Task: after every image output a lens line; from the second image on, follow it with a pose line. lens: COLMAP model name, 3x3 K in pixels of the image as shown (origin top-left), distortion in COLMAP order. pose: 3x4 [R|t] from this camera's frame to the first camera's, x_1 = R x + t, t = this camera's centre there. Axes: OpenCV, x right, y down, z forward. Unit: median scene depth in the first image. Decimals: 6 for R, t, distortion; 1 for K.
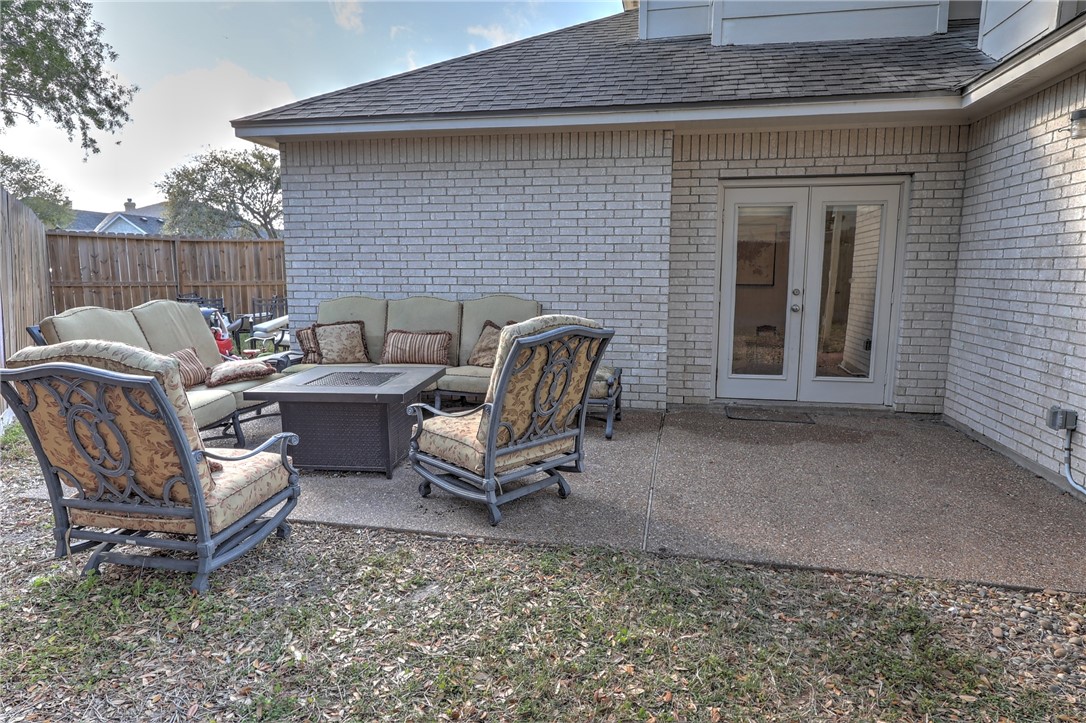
lens RADIAL K [[636.1, 0, 543.0], [0, 636.1, 361.5], [0, 0, 1]] dist [0.002414, 0.002965]
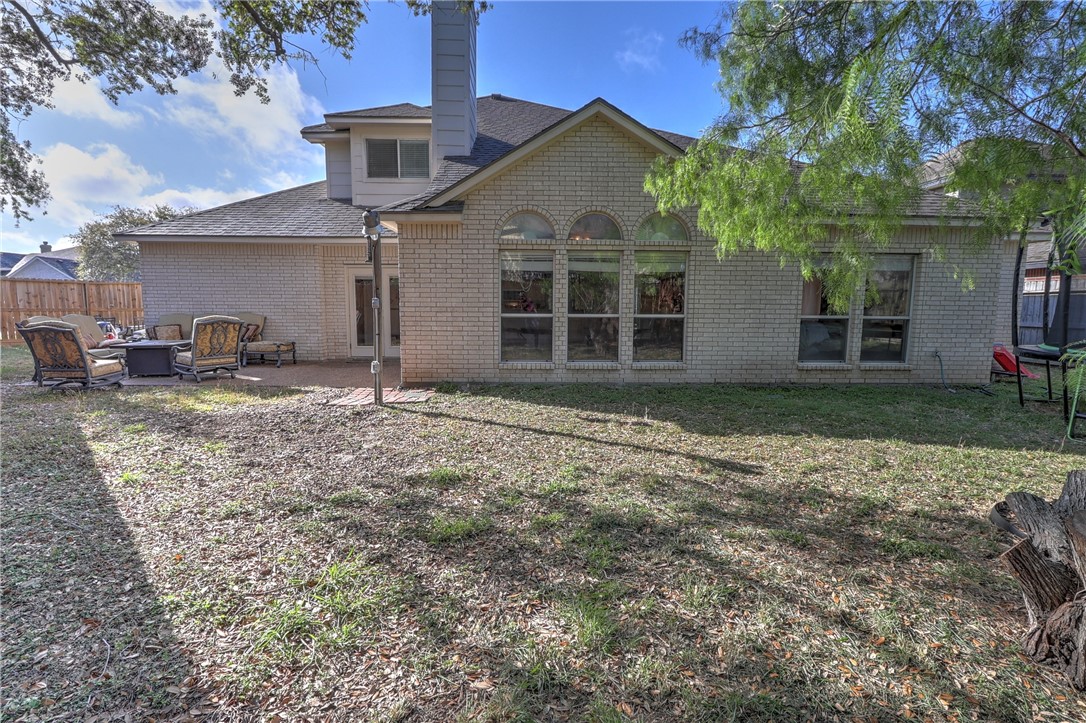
lens RADIAL K [[498.4, 0, 541.1], [0, 498.4, 360.8], [0, 0, 1]] dist [-0.017117, 0.001384]
pose [[0.976057, -0.019395, 0.216647, 0.583484], [0.025380, 0.999368, -0.024877, 0.141188], [-0.216028, 0.029779, 0.975933, -0.968466]]
